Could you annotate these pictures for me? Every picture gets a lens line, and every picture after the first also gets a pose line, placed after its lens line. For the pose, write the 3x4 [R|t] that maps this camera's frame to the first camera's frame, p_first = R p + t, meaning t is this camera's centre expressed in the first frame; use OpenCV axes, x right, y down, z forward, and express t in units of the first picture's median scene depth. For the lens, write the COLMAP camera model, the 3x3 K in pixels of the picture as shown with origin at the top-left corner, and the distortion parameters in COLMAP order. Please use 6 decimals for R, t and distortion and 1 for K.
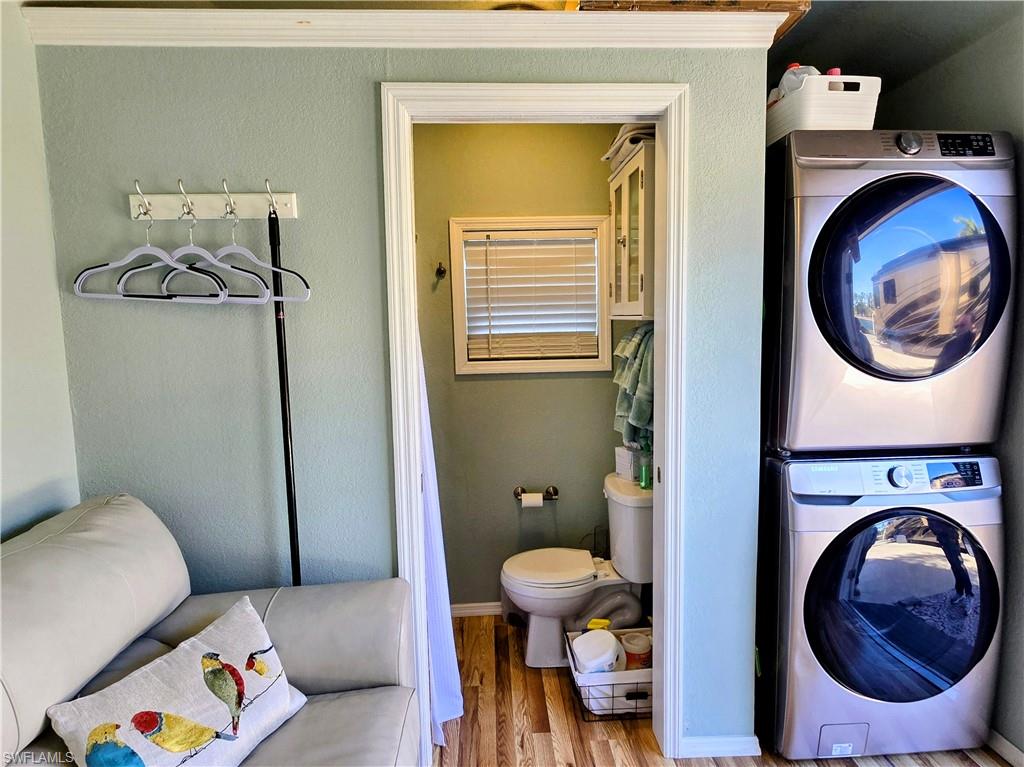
lens RADIAL K [[569.0, 0, 514.4], [0, 569.0, 388.6], [0, 0, 1]] dist [0.006422, -0.002410]
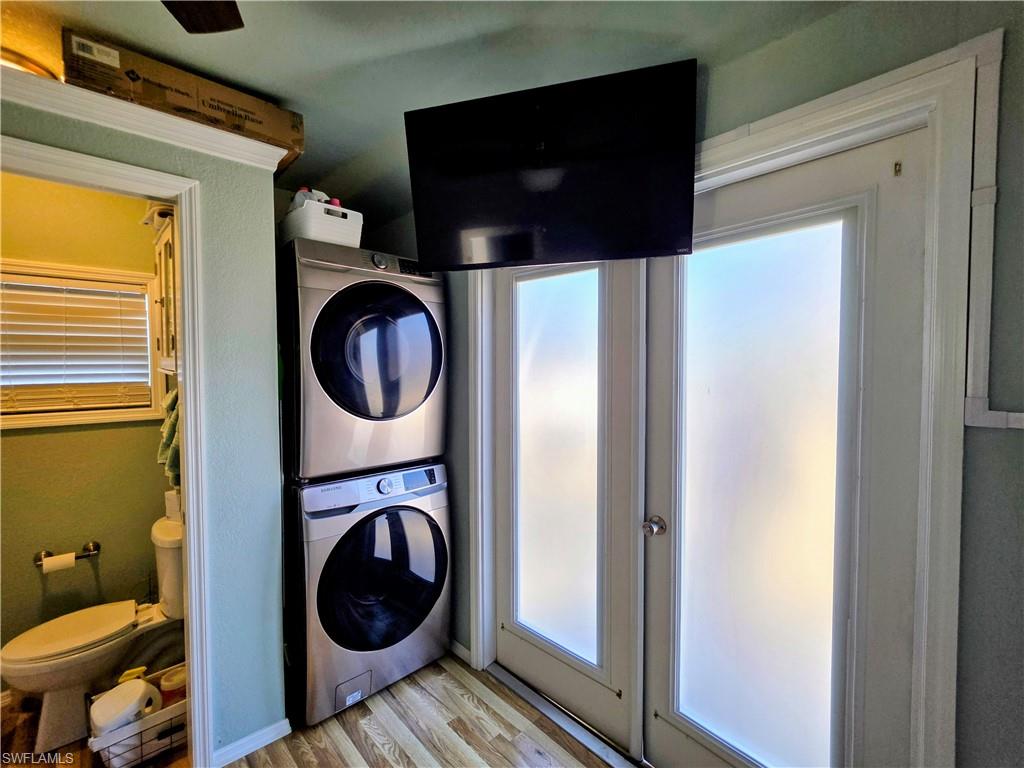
lens RADIAL K [[451.7, 0, 512.0], [0, 451.7, 384.0], [0, 0, 1]] dist [0.002755, -0.000037]
pose [[0.762099, -0.008558, 0.647404, 0.170889], [0.052912, 0.997391, -0.049101, -0.029511], [-0.645295, 0.071676, 0.760564, -0.096956]]
